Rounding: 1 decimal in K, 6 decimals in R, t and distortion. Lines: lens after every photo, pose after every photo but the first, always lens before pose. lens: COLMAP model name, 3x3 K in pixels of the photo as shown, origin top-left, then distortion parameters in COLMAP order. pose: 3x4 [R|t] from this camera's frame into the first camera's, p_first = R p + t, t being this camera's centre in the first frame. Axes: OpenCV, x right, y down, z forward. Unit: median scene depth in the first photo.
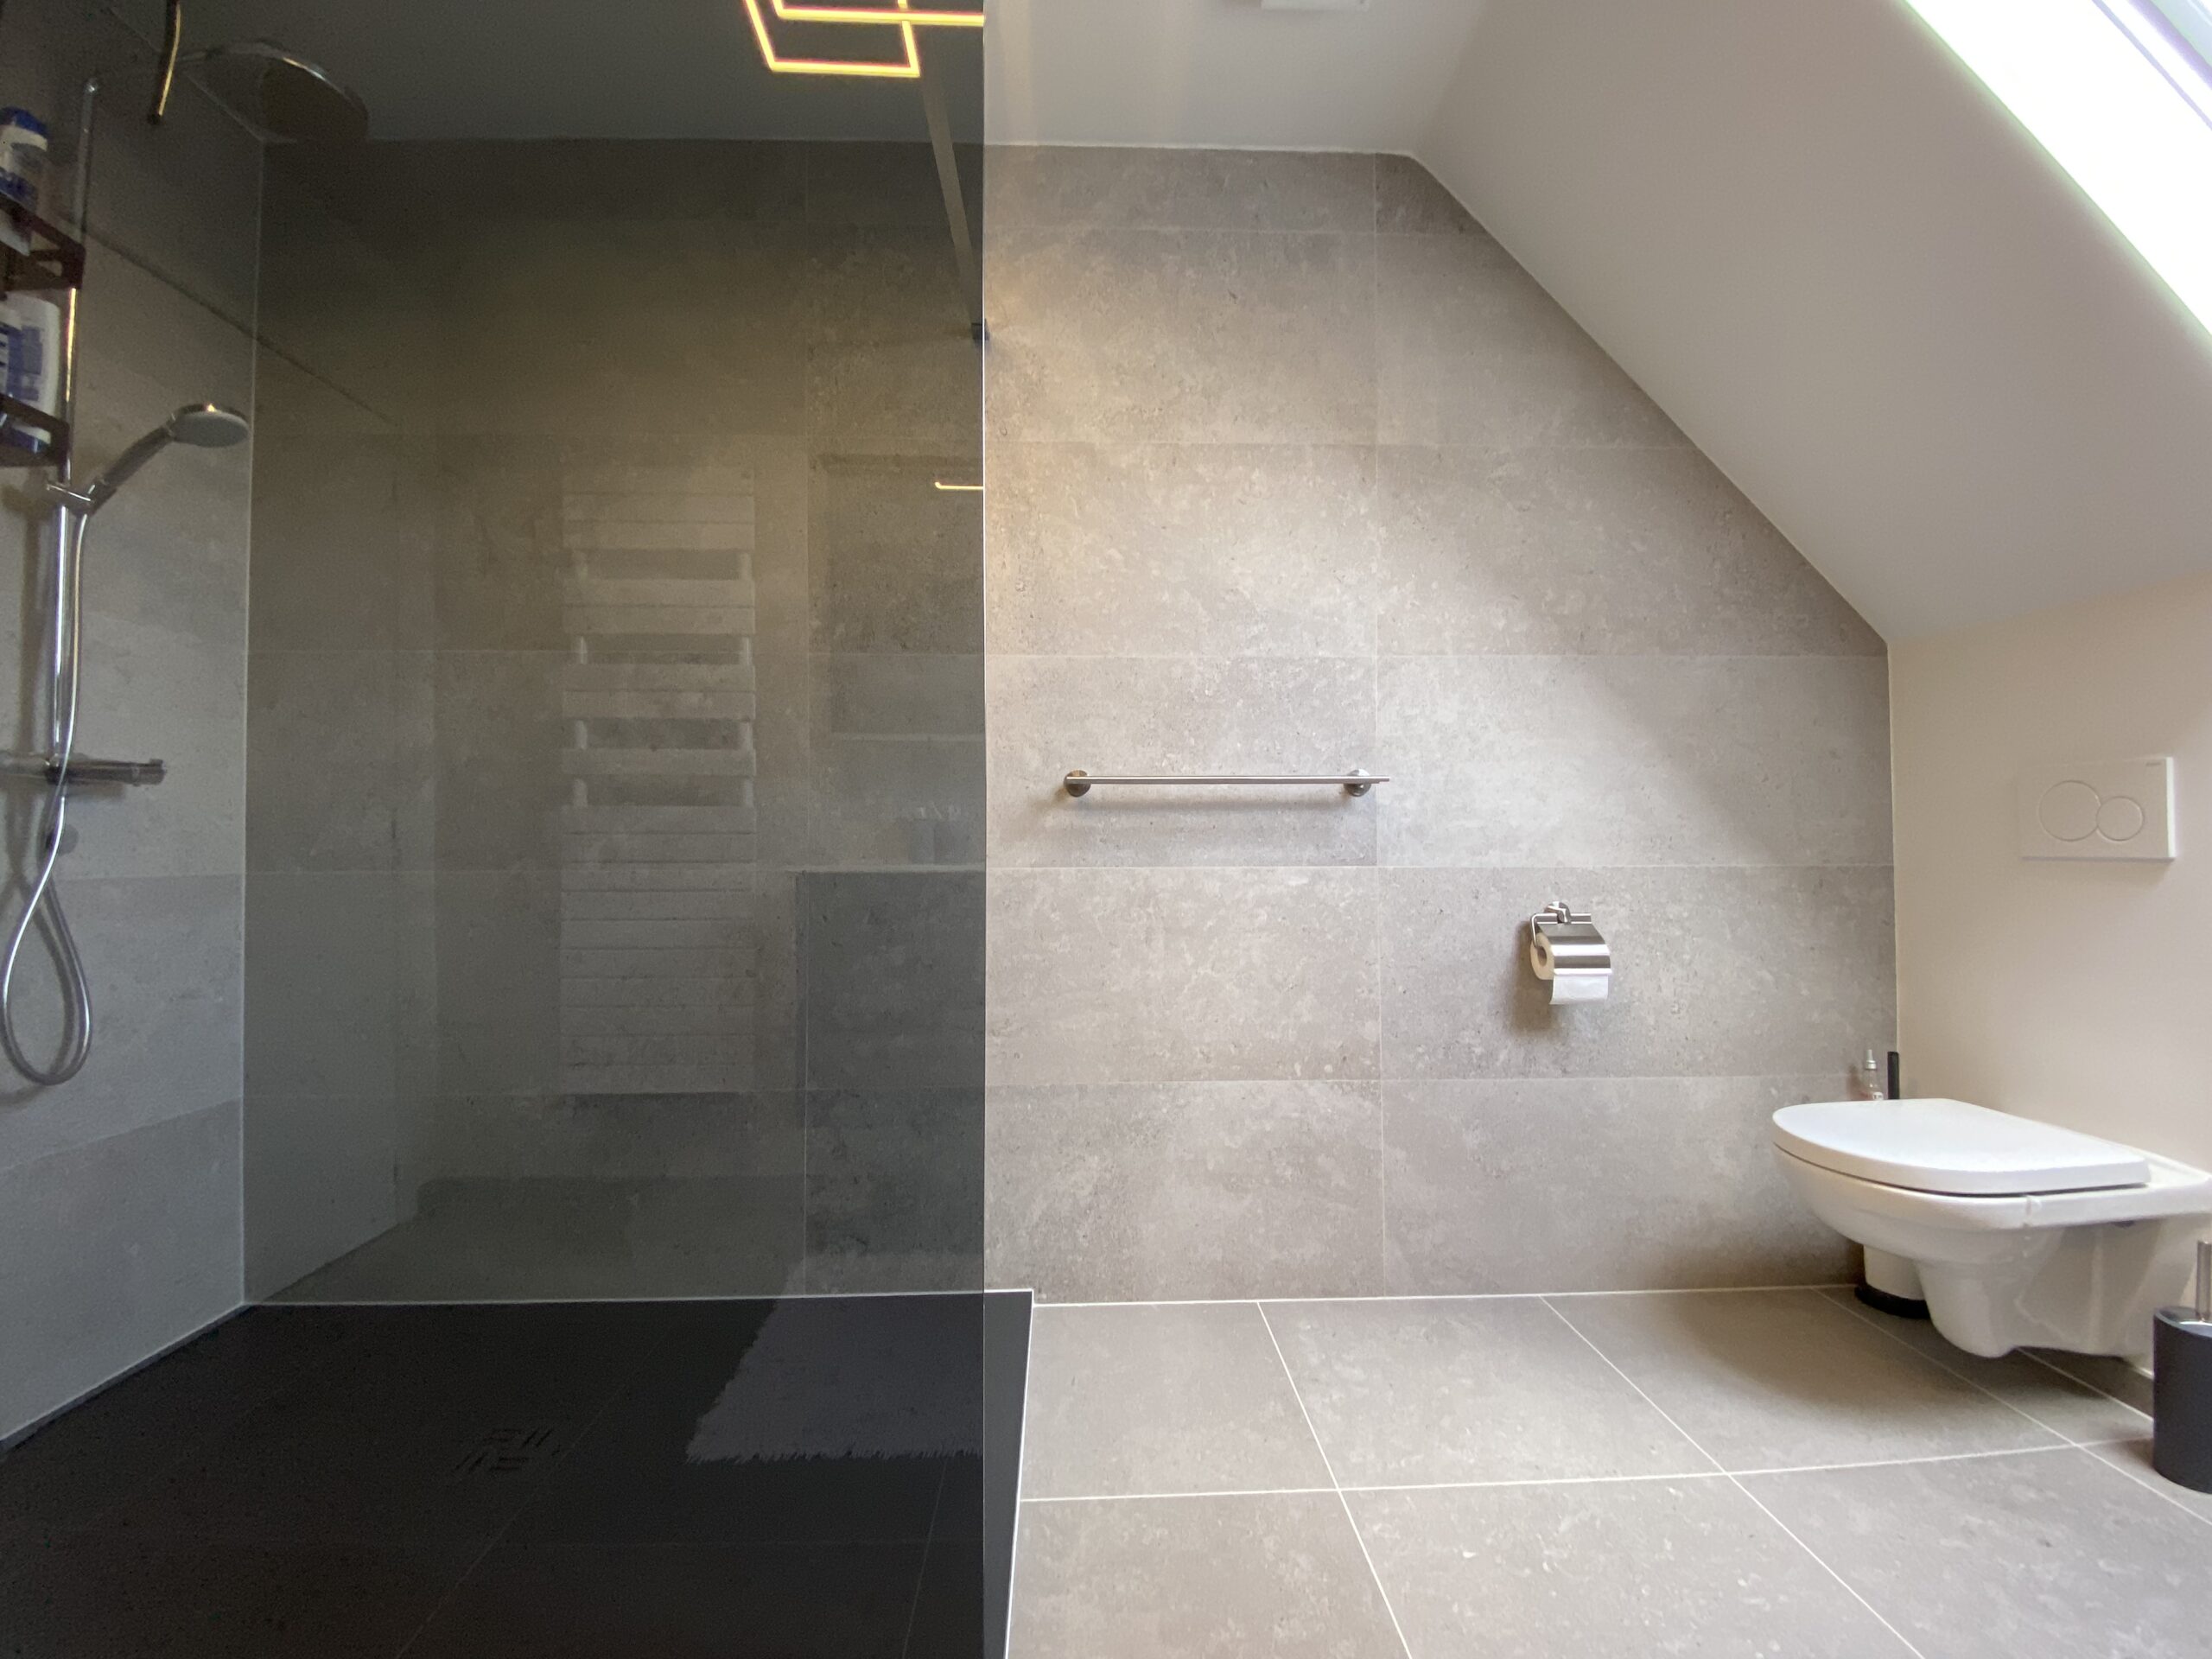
lens RADIAL K [[897.9, 0, 1098.5], [0, 897.9, 836.2], [0, 0, 1]] dist [0.031161, -0.027602]
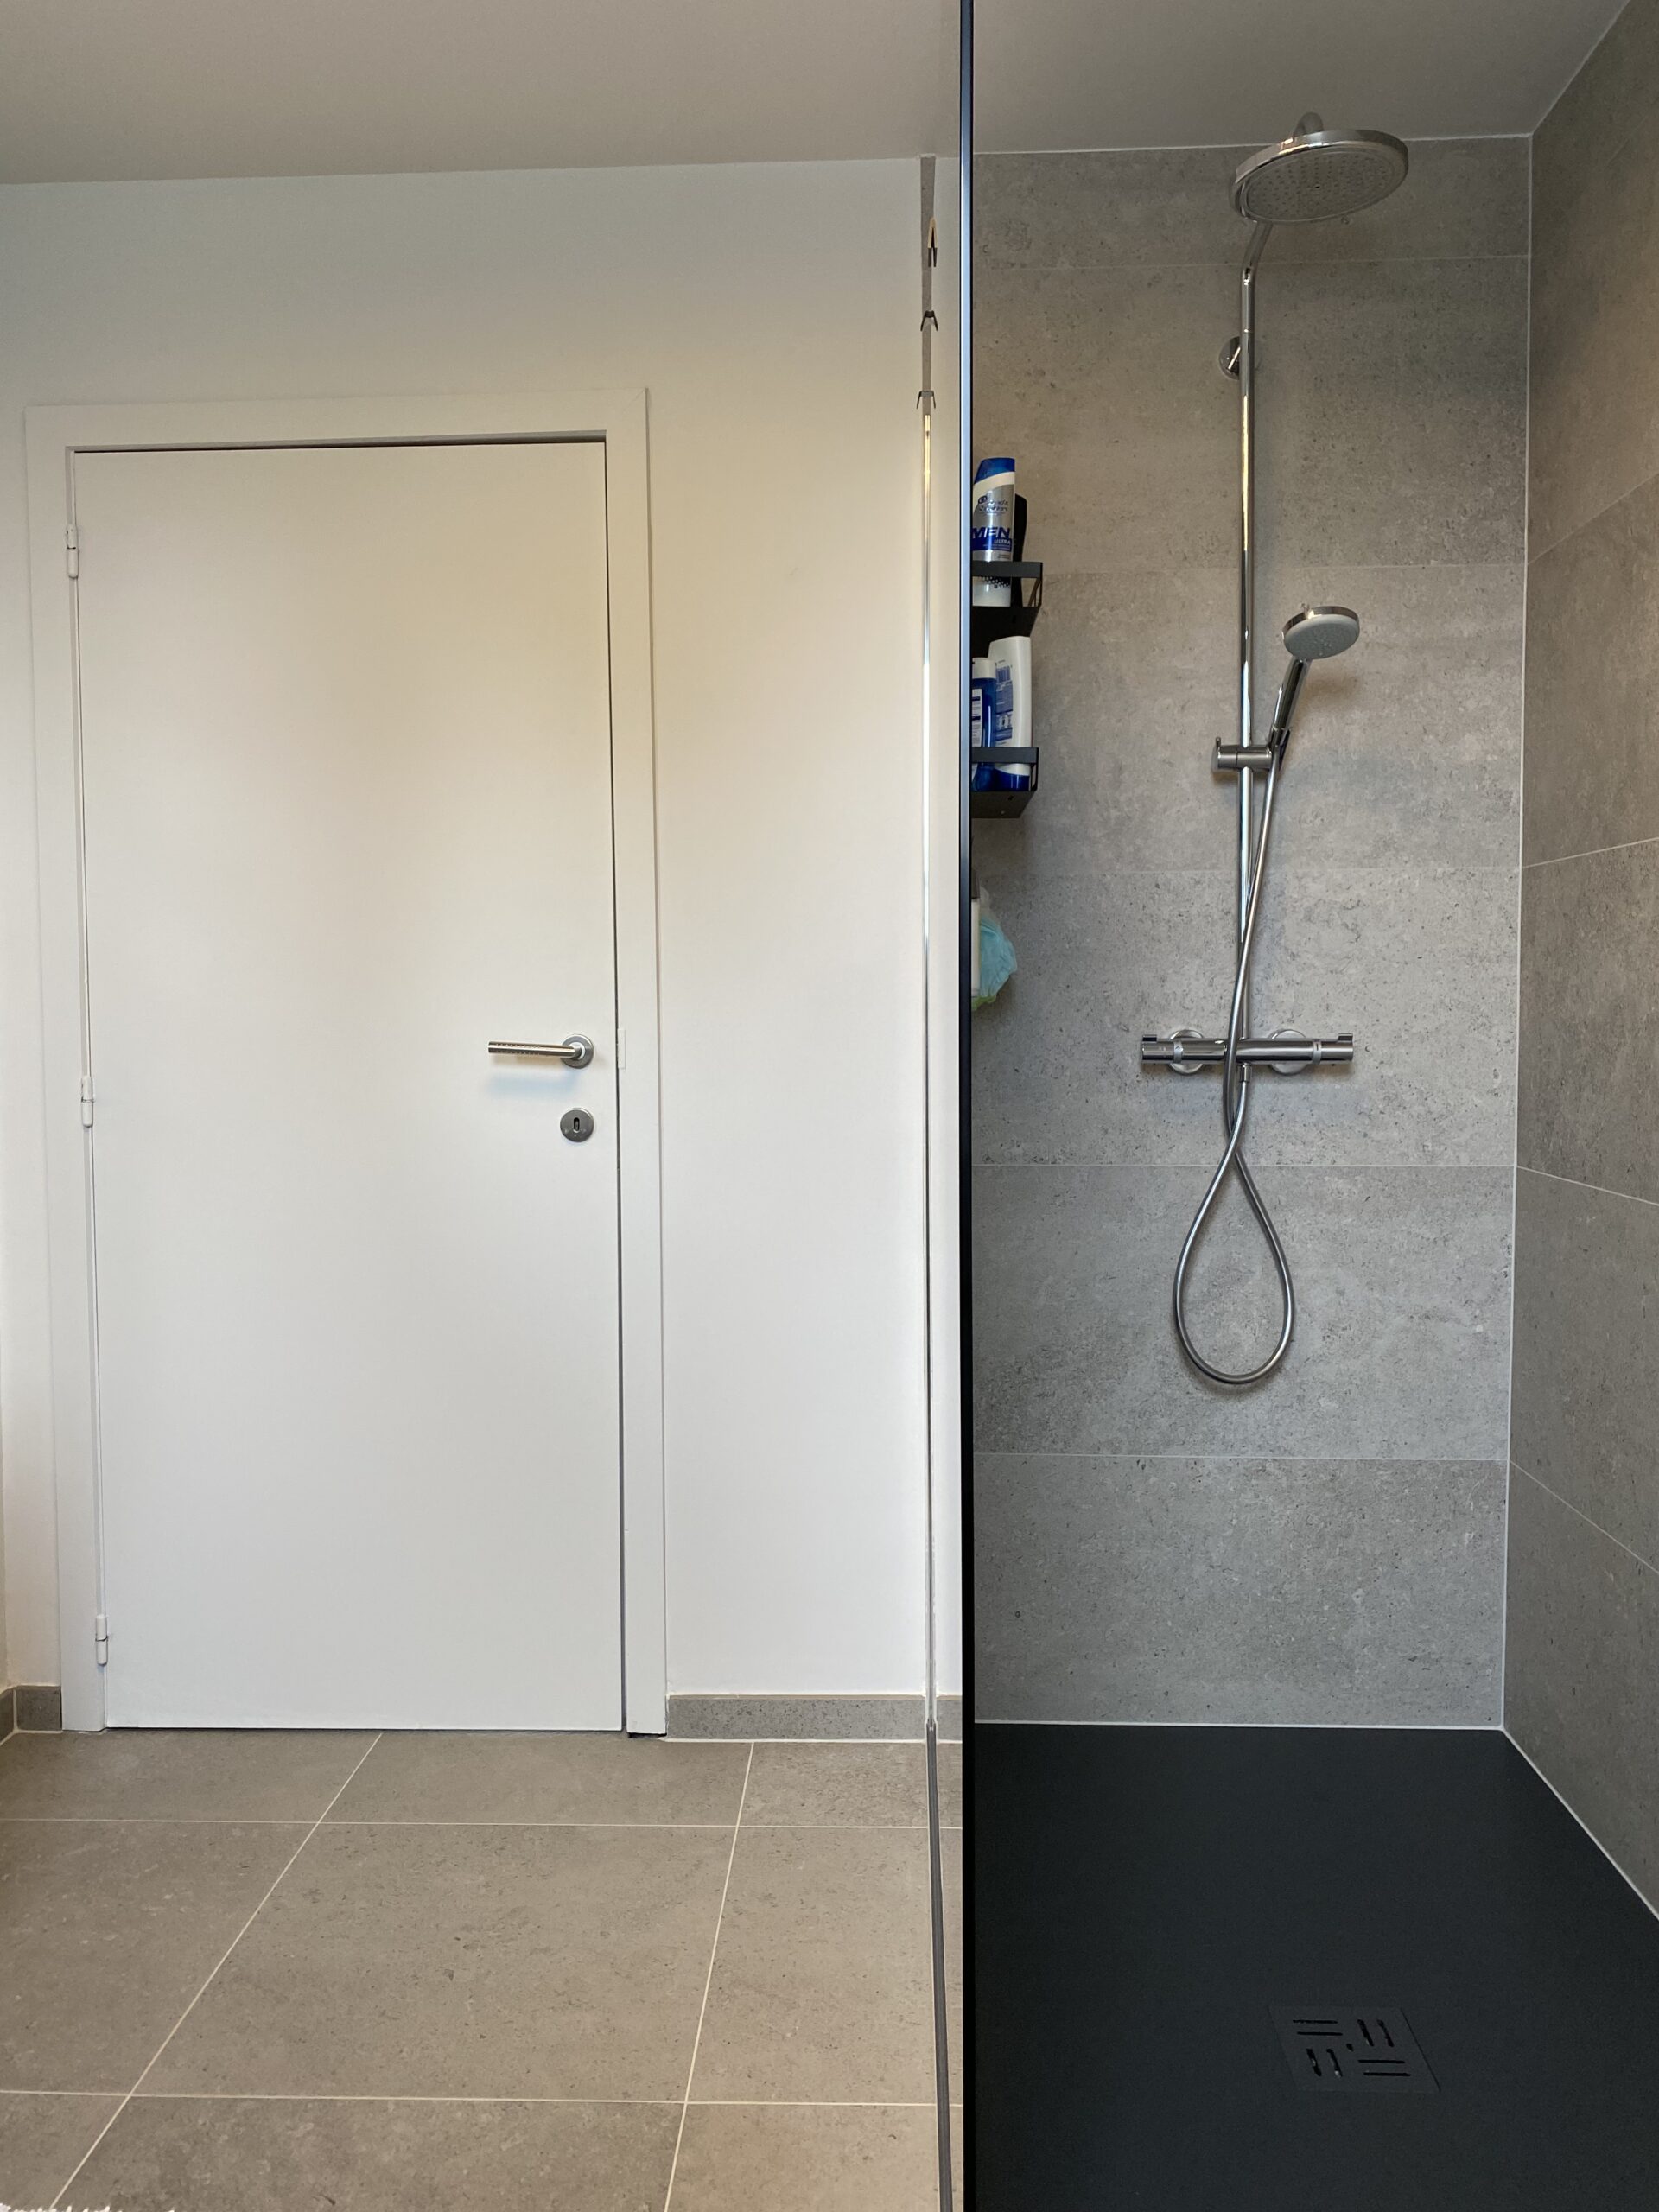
lens RADIAL K [[1694.5, 0, 762.3], [0, 1694.5, 1097.8], [0, 0, 1]] dist [0.001408, -0.001194]
pose [[-0.115559, 0.058252, -0.991591, 0.491256], [0.018558, 0.998231, 0.056479, -0.102019], [0.993127, -0.011876, -0.116435, 0.516170]]
